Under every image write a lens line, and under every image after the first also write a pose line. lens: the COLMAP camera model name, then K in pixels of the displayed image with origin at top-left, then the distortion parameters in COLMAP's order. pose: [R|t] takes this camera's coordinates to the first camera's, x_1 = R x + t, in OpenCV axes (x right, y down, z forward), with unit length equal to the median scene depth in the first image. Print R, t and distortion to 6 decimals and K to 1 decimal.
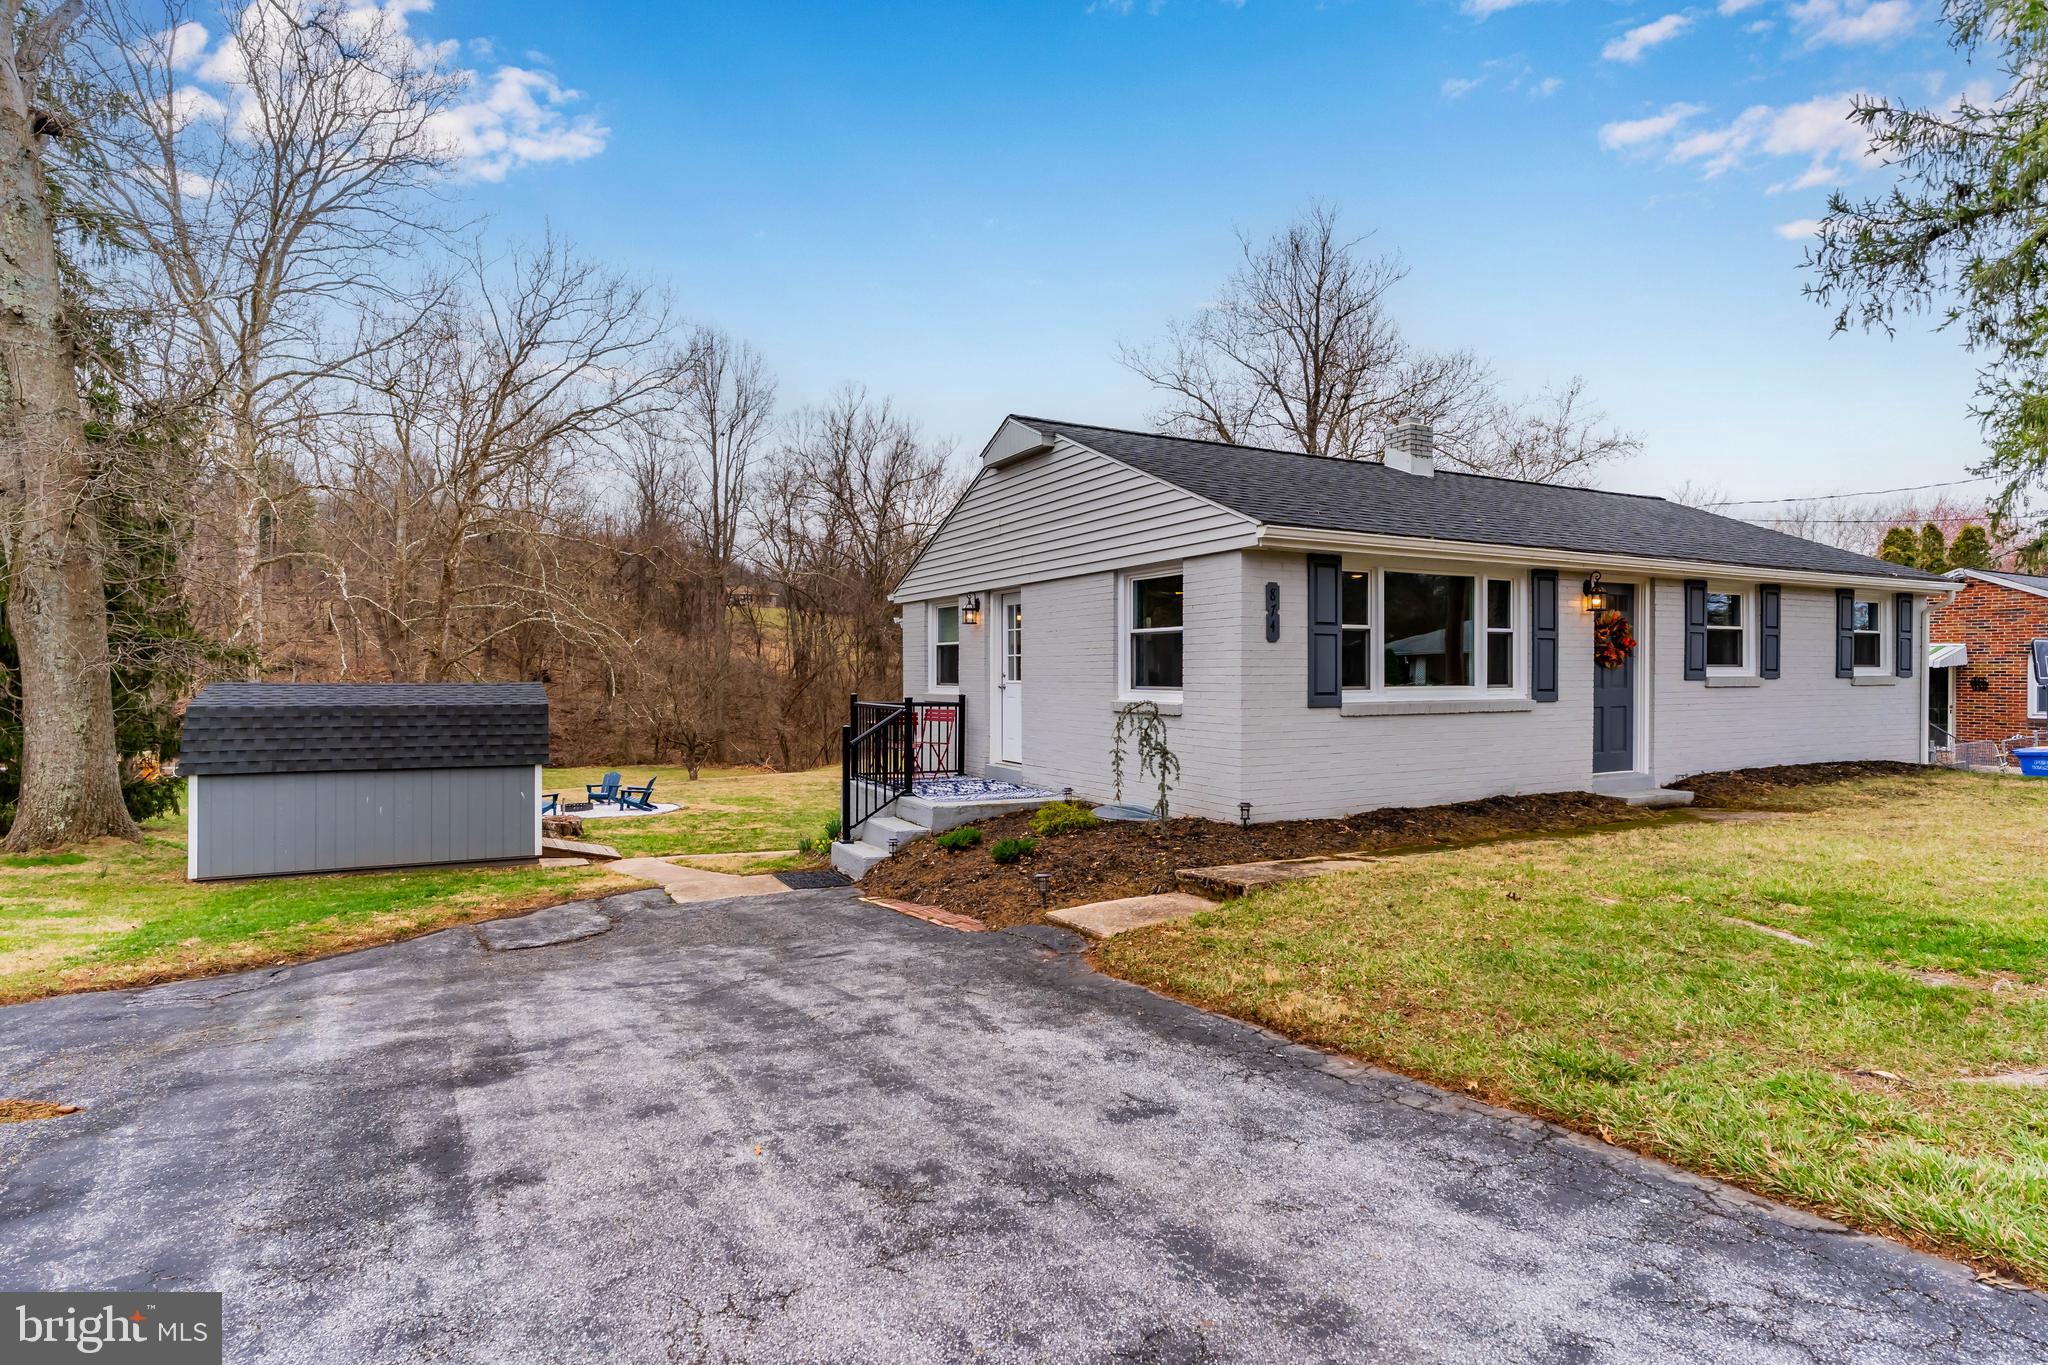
lens RADIAL K [[1054.9, 0, 1019.0], [0, 1054.9, 676.2], [0, 0, 1]] dist [-0.003728, 0.001782]
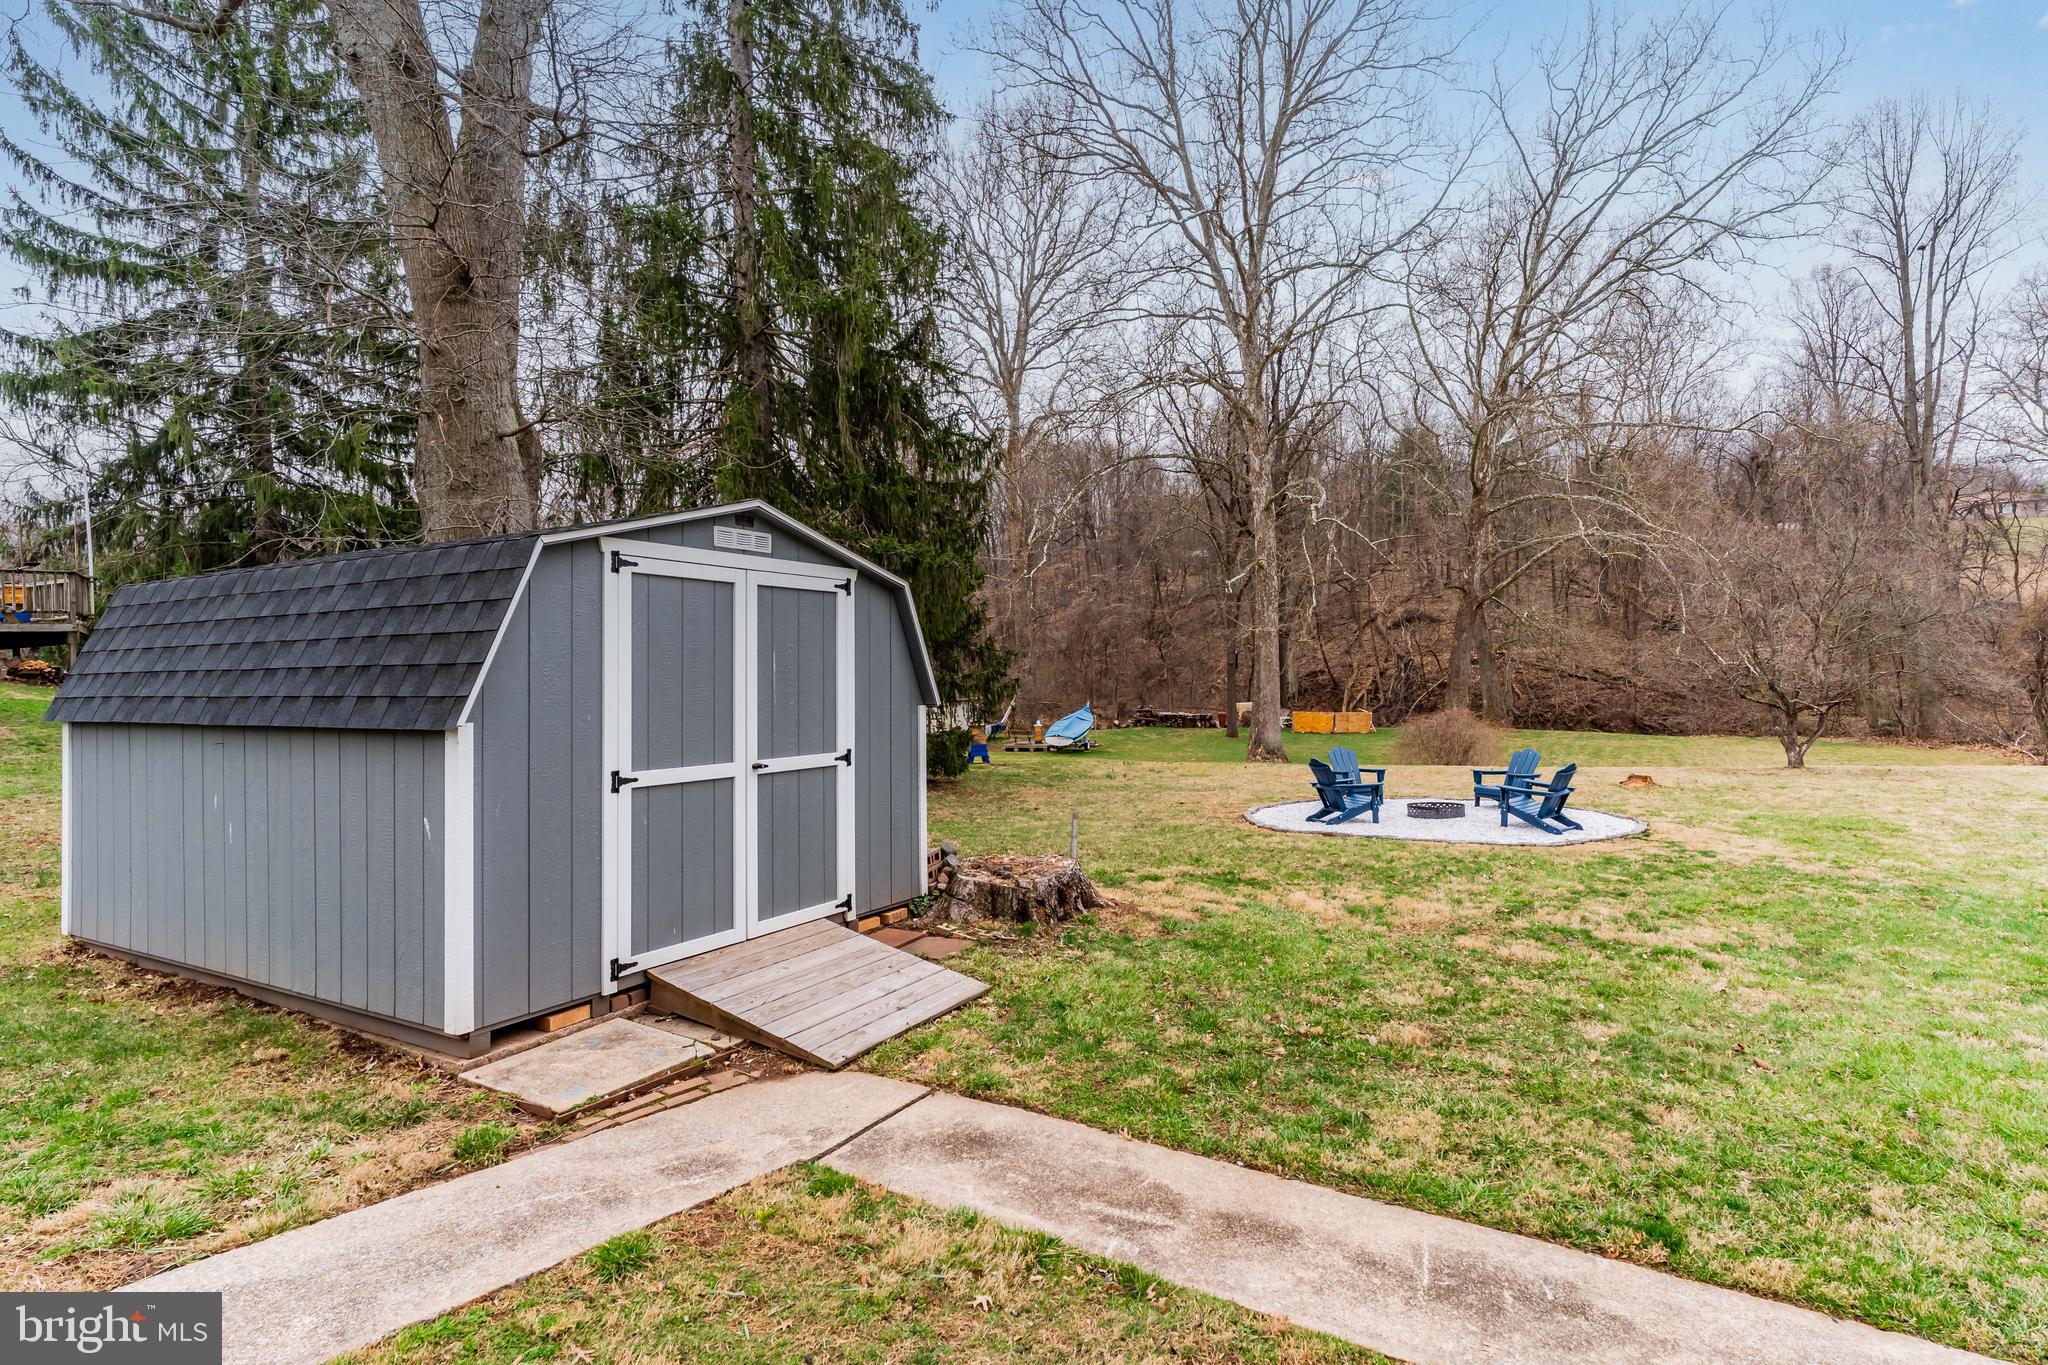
lens RADIAL K [[1078.4, 0, 1044.9], [0, 1078.4, 652.8], [0, 0, 1]] dist [0.000166, 0.001690]
pose [[0.547659, -0.015309, -0.836561, -0.017622], [0.028881, 0.999583, 0.000615, 0.010960], [0.836203, -0.024497, 0.547873, 0.161248]]
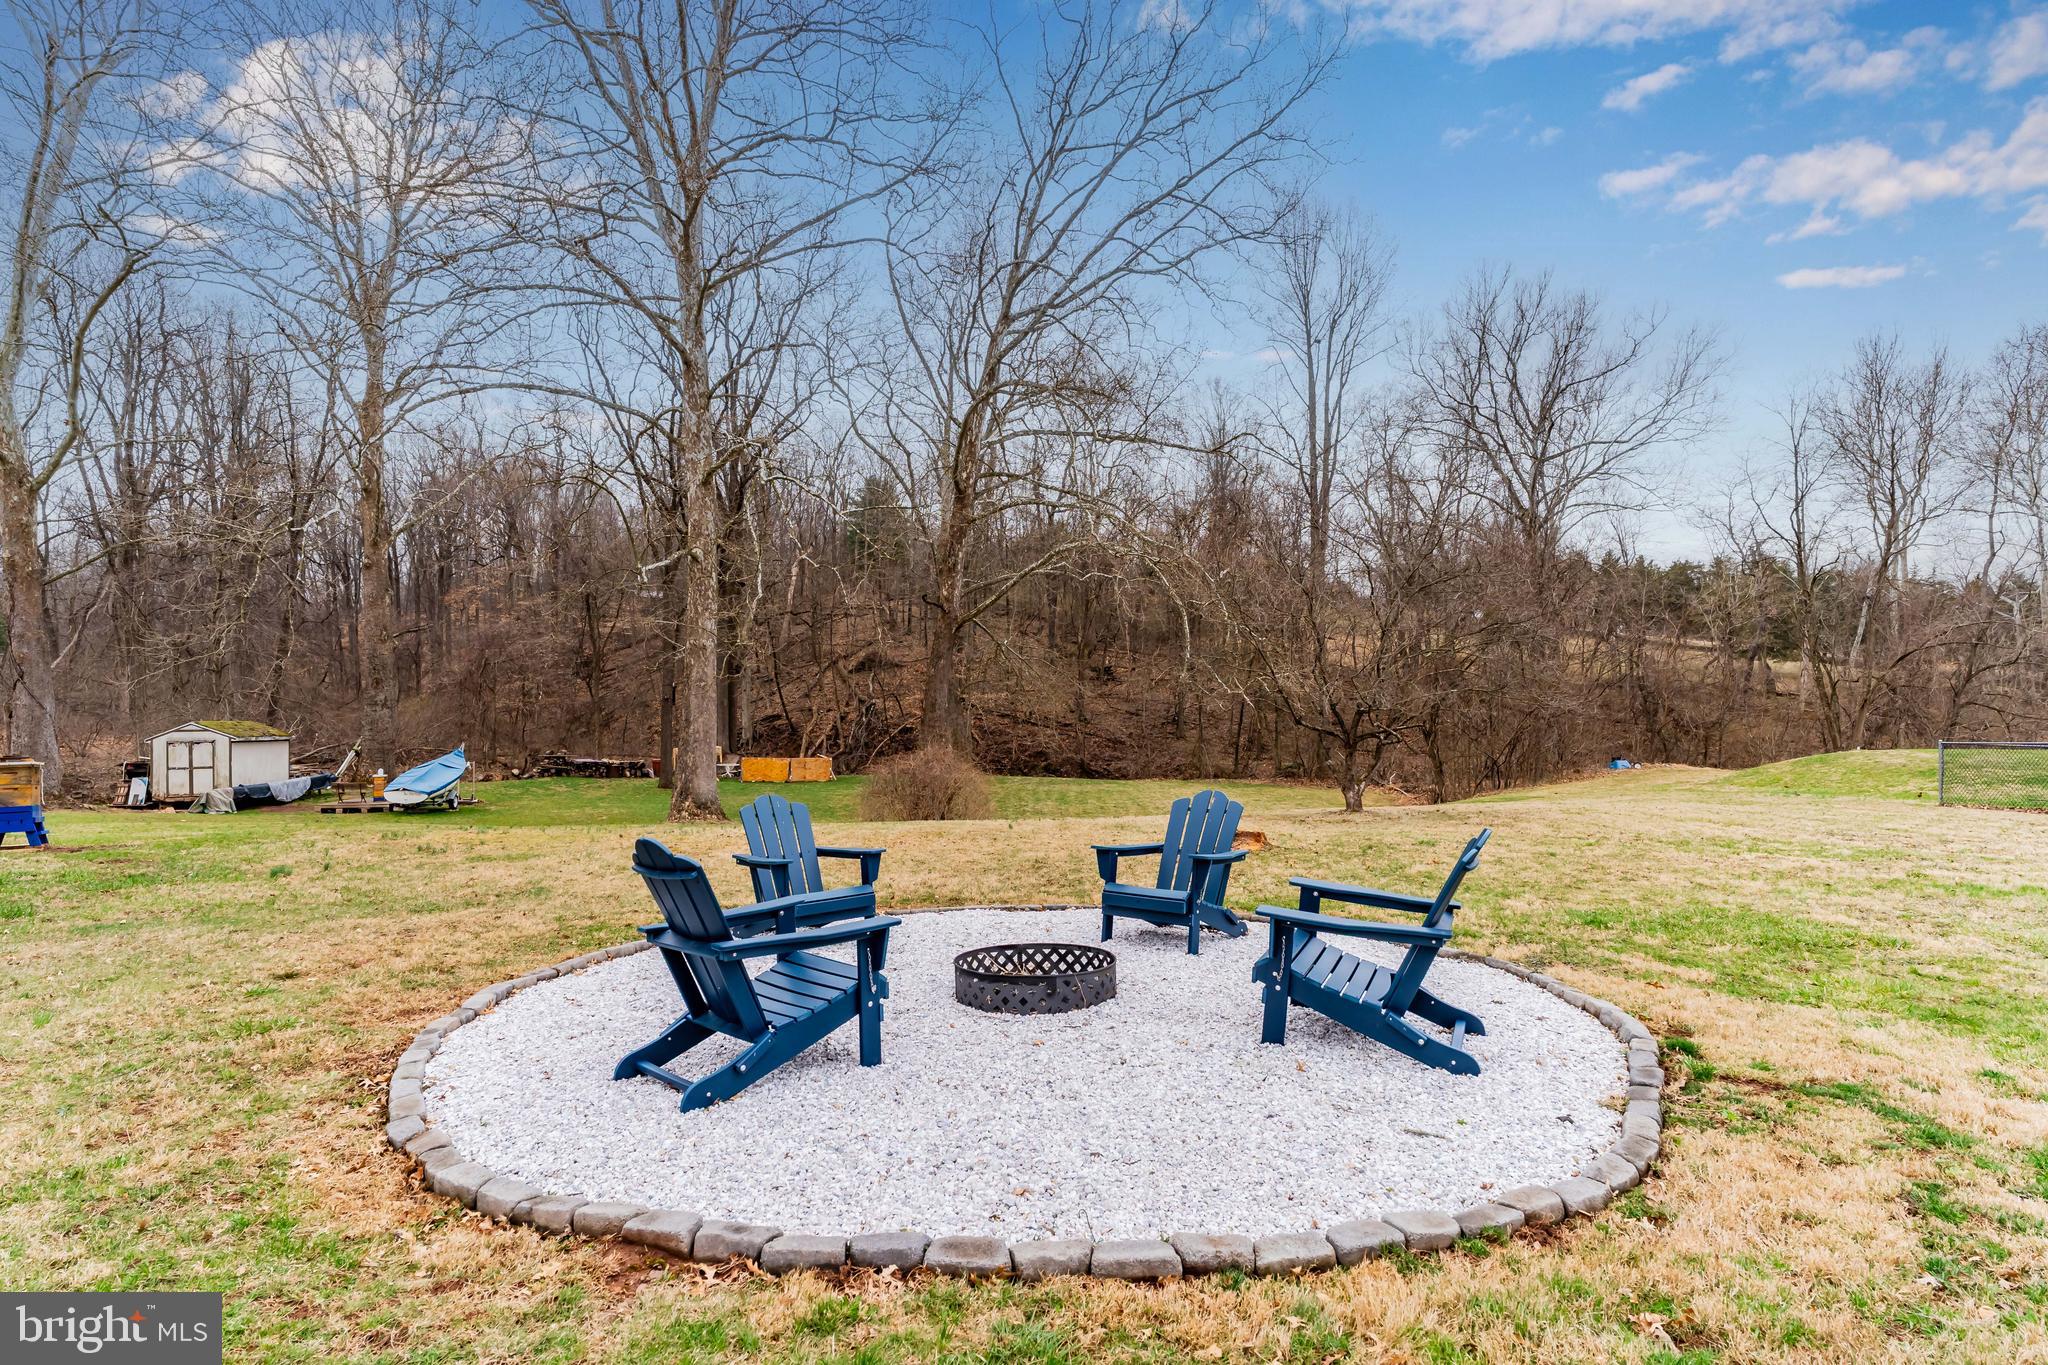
lens RADIAL K [[1054.9, 0, 1019.0], [0, 1054.9, 676.2], [0, 0, 1]] dist [-0.003728, 0.001782]
pose [[0.867630, -0.015256, -0.496976, -0.101738], [0.006403, 0.999789, -0.019513, 0.023191], [0.497169, 0.013748, 0.867545, 0.259232]]
